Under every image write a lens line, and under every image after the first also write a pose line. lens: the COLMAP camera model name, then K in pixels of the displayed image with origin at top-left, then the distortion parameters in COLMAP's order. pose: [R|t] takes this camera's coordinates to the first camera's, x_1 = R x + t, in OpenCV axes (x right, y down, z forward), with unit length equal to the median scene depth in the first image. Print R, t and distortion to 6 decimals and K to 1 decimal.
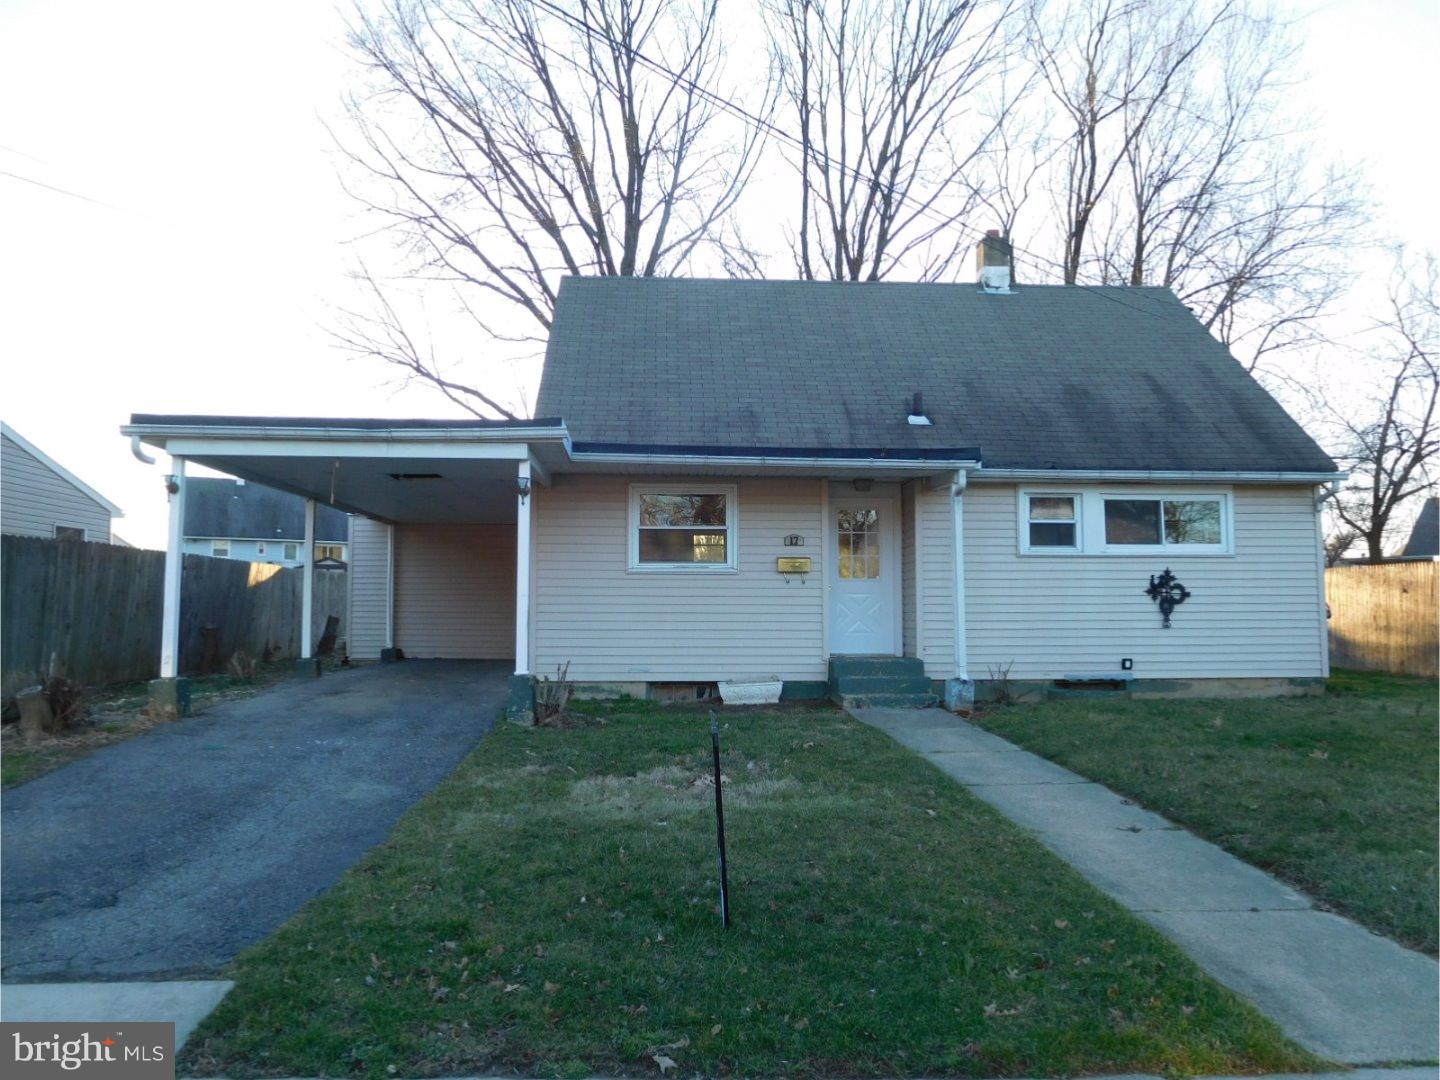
lens RADIAL K [[1099.1, 0, 720.0], [0, 1099.1, 540.0], [0, 0, 1]] dist [0.003105, -0.000090]
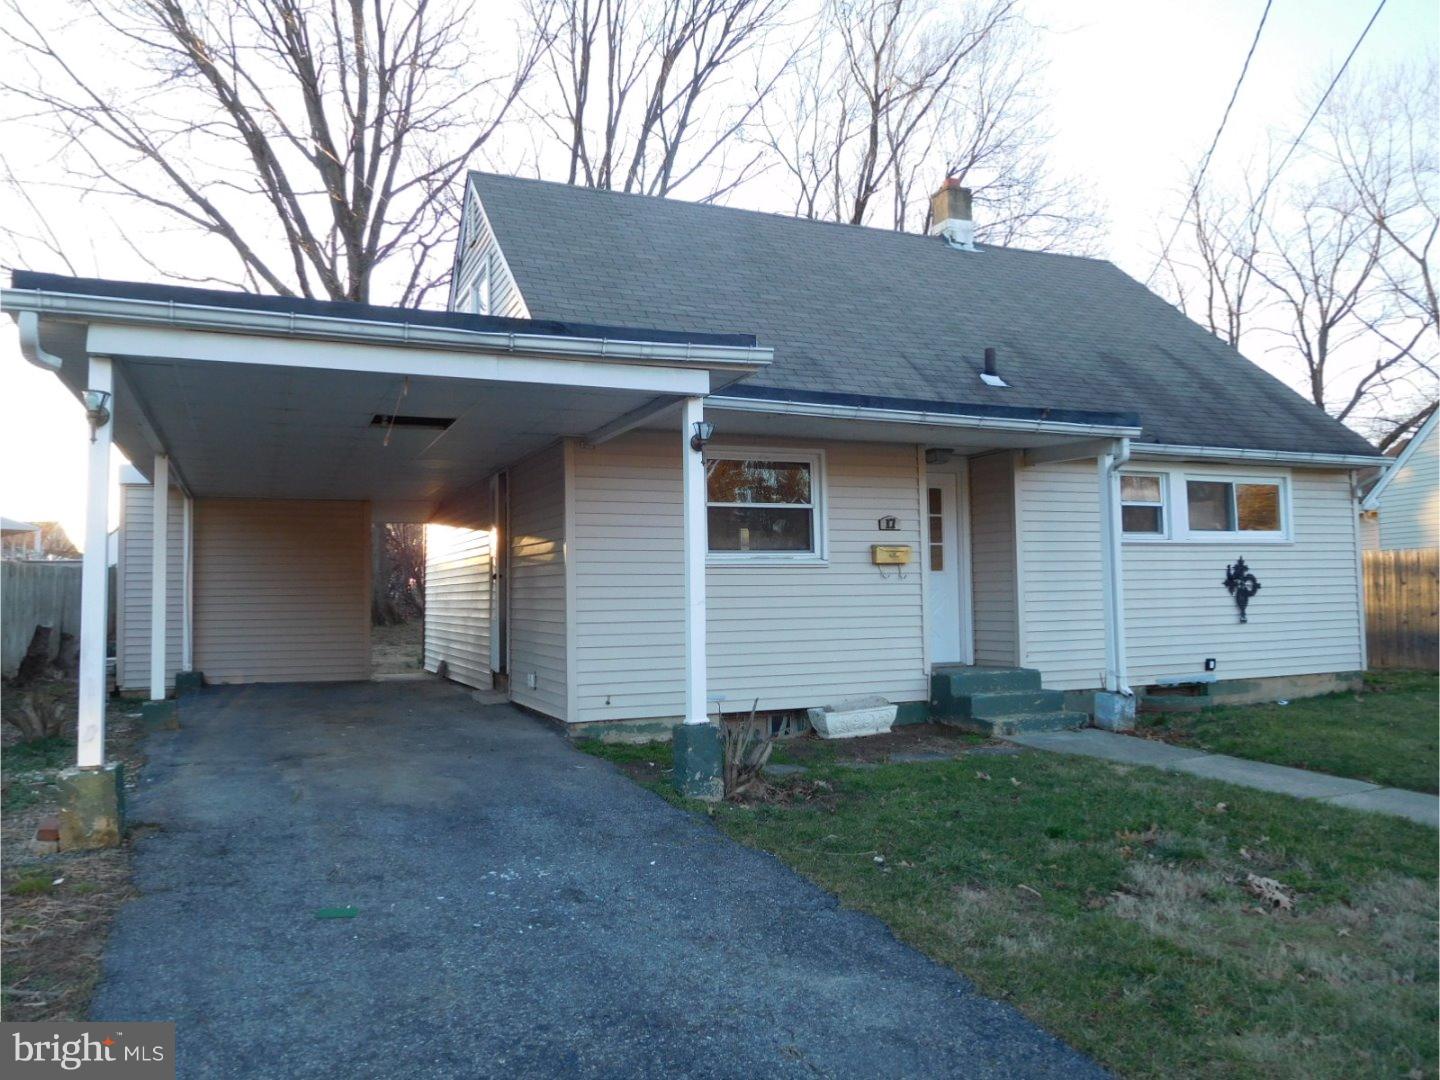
lens RADIAL K [[1095.5, 0, 729.3], [0, 1095.5, 532.6], [0, 0, 1]] dist [-0.000289, -0.000062]
pose [[0.936363, 0.005445, 0.350990, -0.309309], [-0.006968, 0.999971, 0.003075, 0.005384], [-0.350963, -0.005325, 0.936374, 0.301539]]
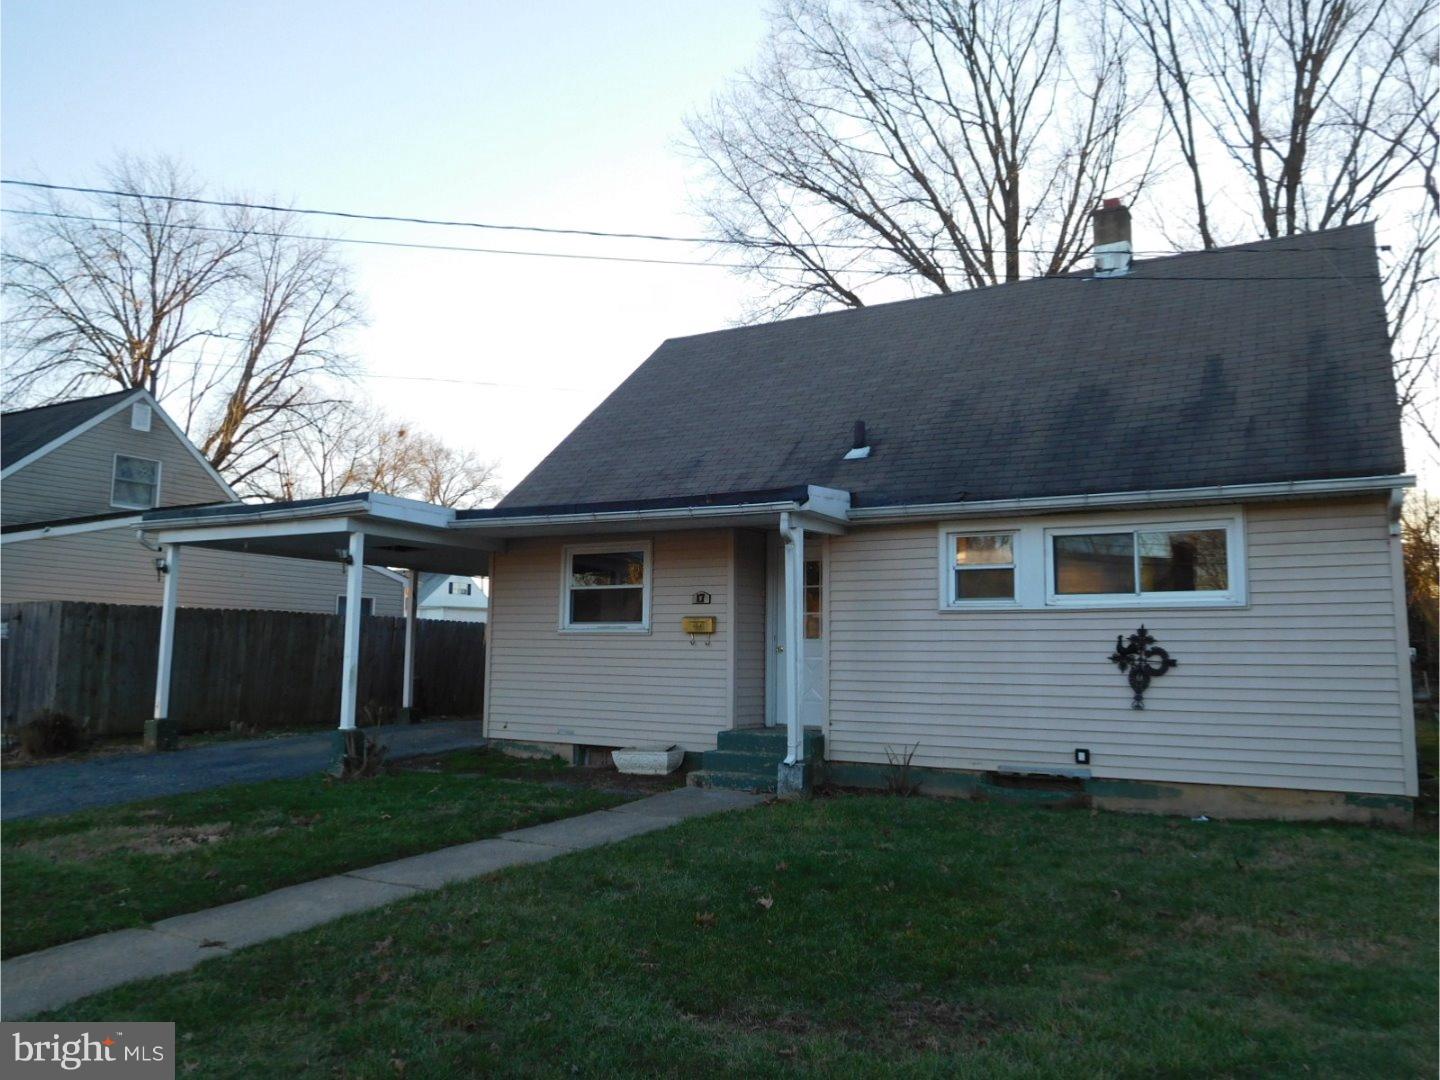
lens RADIAL K [[1093.3, 0, 720.0], [0, 1093.3, 540.0], [0, 0, 1]] dist [-0.008284, -0.005768]
pose [[0.821504, -0.049266, -0.568071, 0.592004], [0.024031, 0.998367, -0.051831, -0.000253], [0.569697, 0.028928, 0.821346, 0.253253]]
